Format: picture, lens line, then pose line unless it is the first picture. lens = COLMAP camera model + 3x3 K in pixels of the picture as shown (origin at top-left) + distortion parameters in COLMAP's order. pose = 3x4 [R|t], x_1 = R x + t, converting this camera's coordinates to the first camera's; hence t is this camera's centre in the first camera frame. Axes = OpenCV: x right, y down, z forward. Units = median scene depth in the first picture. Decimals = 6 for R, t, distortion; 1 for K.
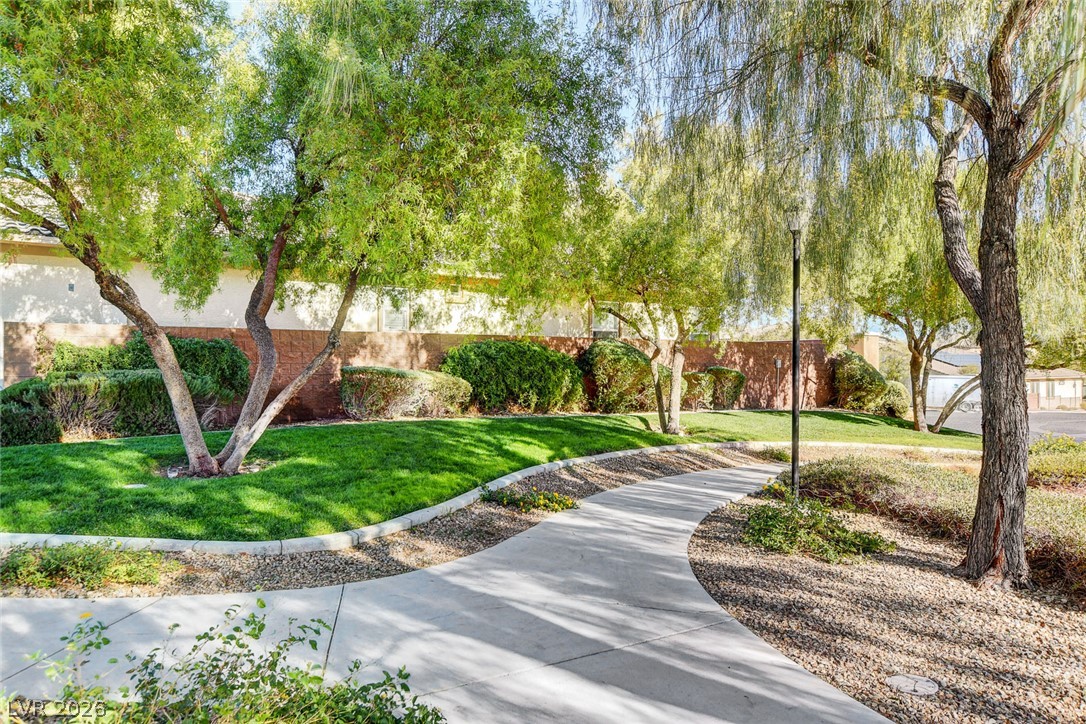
lens RADIAL K [[809.3, 0, 542.1], [0, 809.3, 360.7], [0, 0, 1]] dist [0.012067, 0.005806]
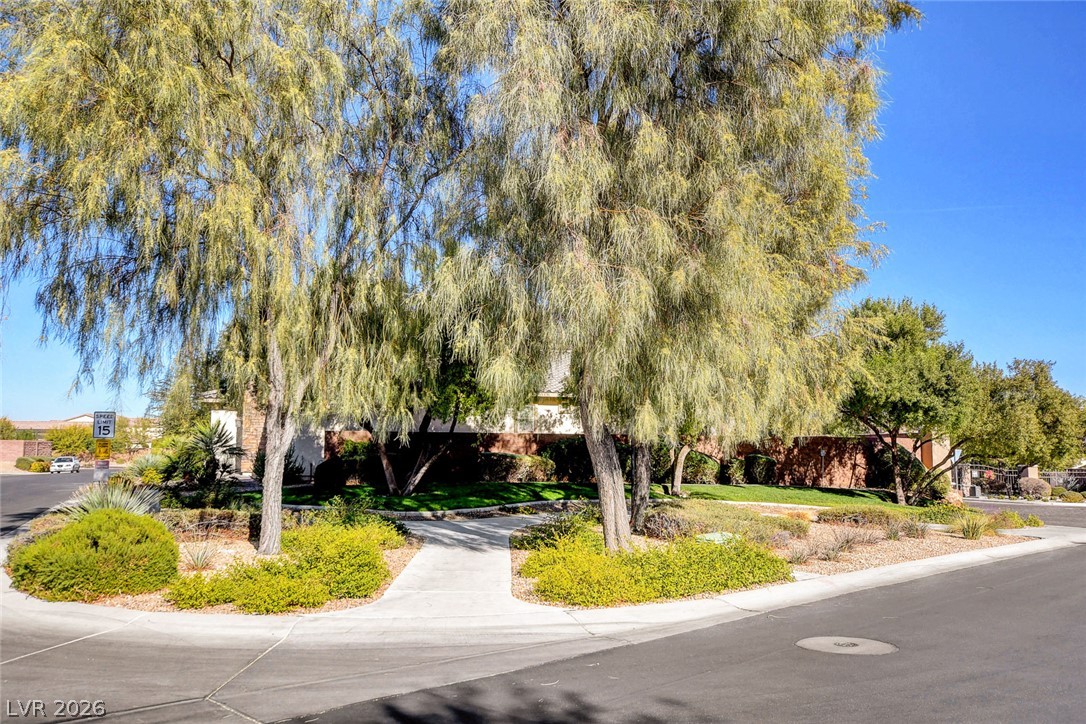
lens RADIAL K [[872.8, 0, 543.6], [0, 872.8, 361.9], [0, 0, 1]] dist [-0.001291, -0.000406]
pose [[0.945653, -0.028728, -0.323905, 0.483164], [-0.004082, 0.994963, -0.100164, 0.000427], [0.325151, 0.096042, 0.940772, -0.757196]]
